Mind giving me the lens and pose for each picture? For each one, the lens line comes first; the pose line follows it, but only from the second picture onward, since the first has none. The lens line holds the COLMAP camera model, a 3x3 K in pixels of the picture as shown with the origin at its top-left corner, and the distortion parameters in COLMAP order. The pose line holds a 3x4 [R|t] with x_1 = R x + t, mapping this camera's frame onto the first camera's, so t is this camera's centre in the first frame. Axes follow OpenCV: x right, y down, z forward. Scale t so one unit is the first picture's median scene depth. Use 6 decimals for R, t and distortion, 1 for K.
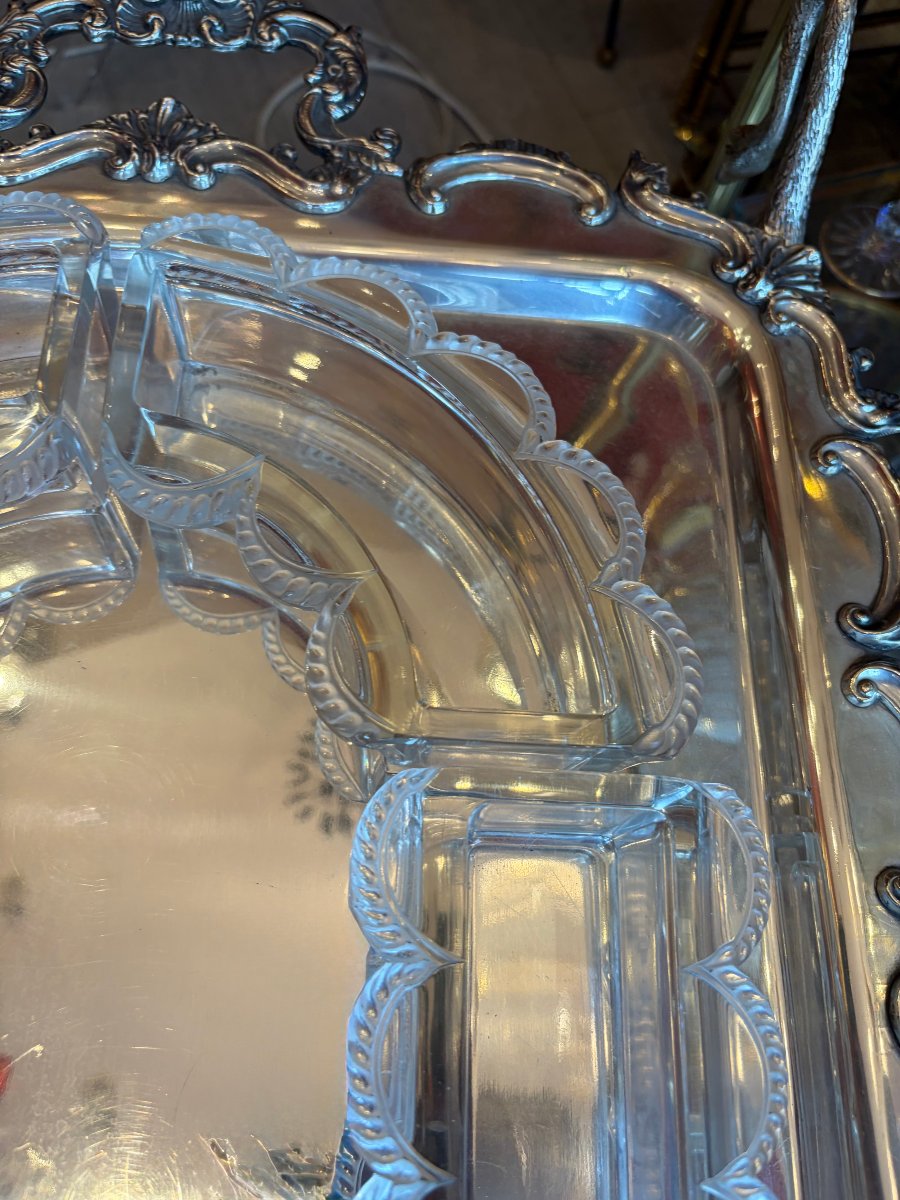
lens RADIAL K [[914.2, 0, 456.7], [0, 914.2, 601.3], [0, 0, 1]] dist [0.021005, -0.056262]
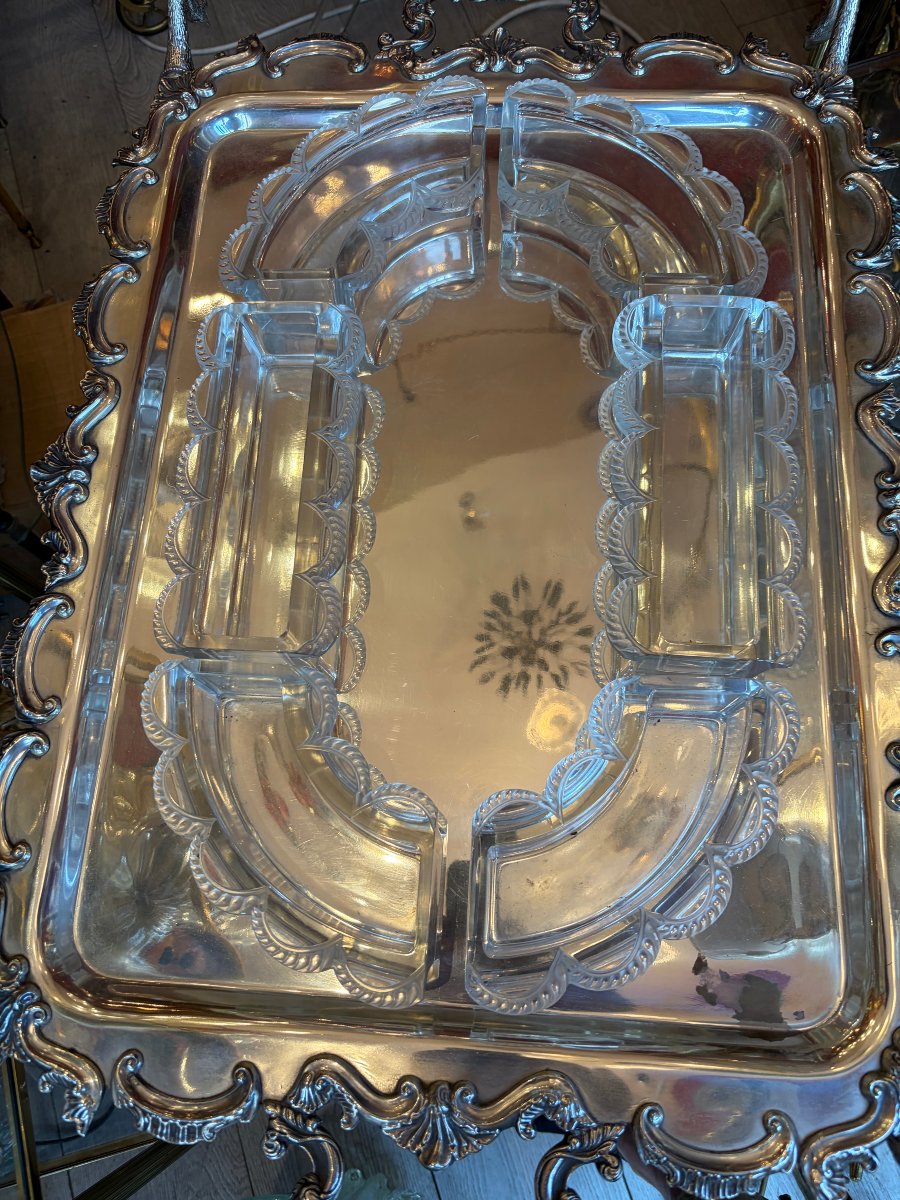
lens RADIAL K [[914.2, 0, 445.5], [0, 914.2, 603.9], [0, 0, 1]] dist [0.021005, -0.056262]
pose [[0.983715, 0.000932, -0.179733, -0.076296], [0.009492, 0.998322, 0.057125, 0.556978], [0.179485, -0.057900, 0.982055, -0.994153]]
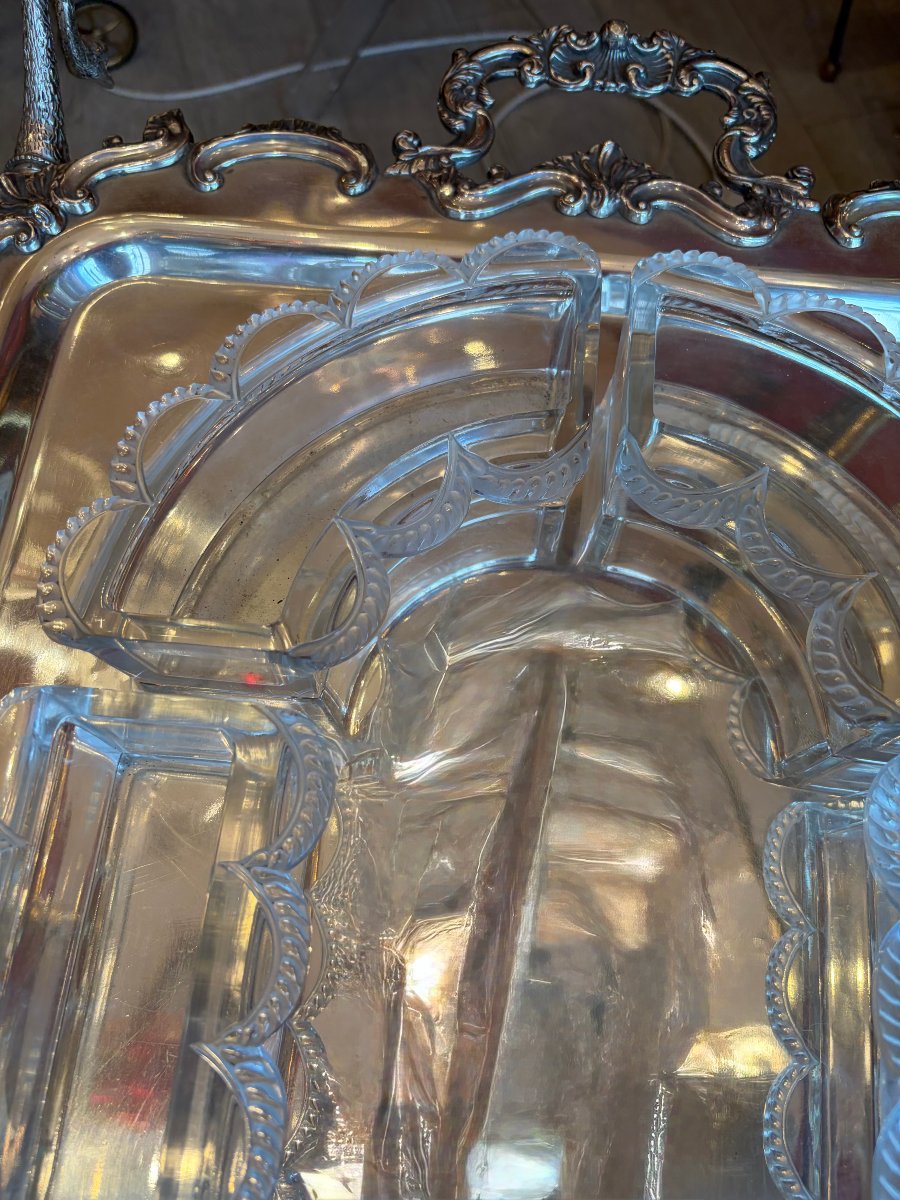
lens RADIAL K [[914.2, 0, 447.1], [0, 914.2, 610.9], [0, 0, 1]] dist [0.021005, -0.056262]
pose [[0.990157, 0.055896, -0.128316, -0.329842], [-0.055210, 0.998435, 0.008900, 0.022921], [0.128613, -0.001728, 0.991693, -0.133134]]
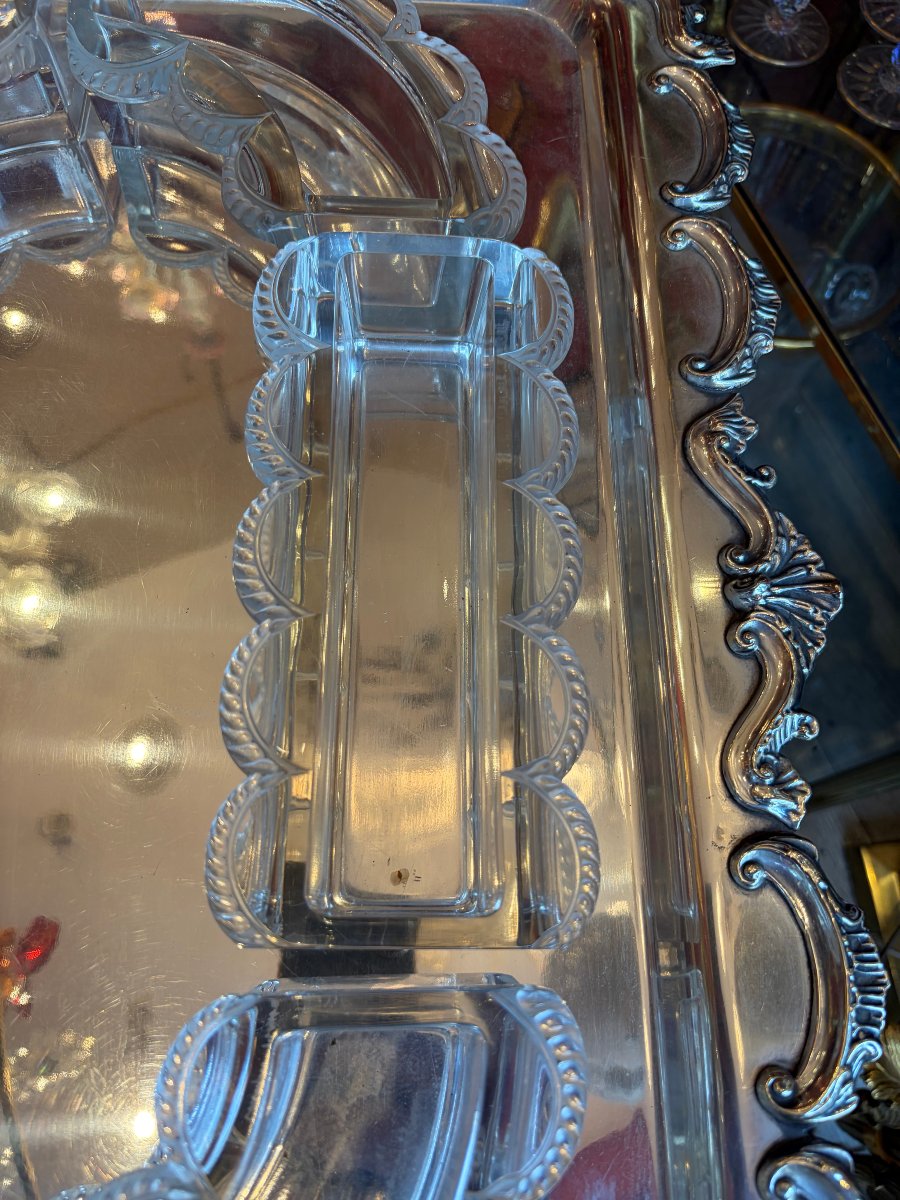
lens RADIAL K [[914.2, 0, 452.1], [0, 914.2, 595.3], [0, 0, 1]] dist [0.021005, -0.056262]
pose [[0.998635, -0.034780, -0.038963, 0.137056], [0.035638, 0.999132, 0.021547, 0.449413], [0.038180, -0.022906, 0.999008, -0.223449]]
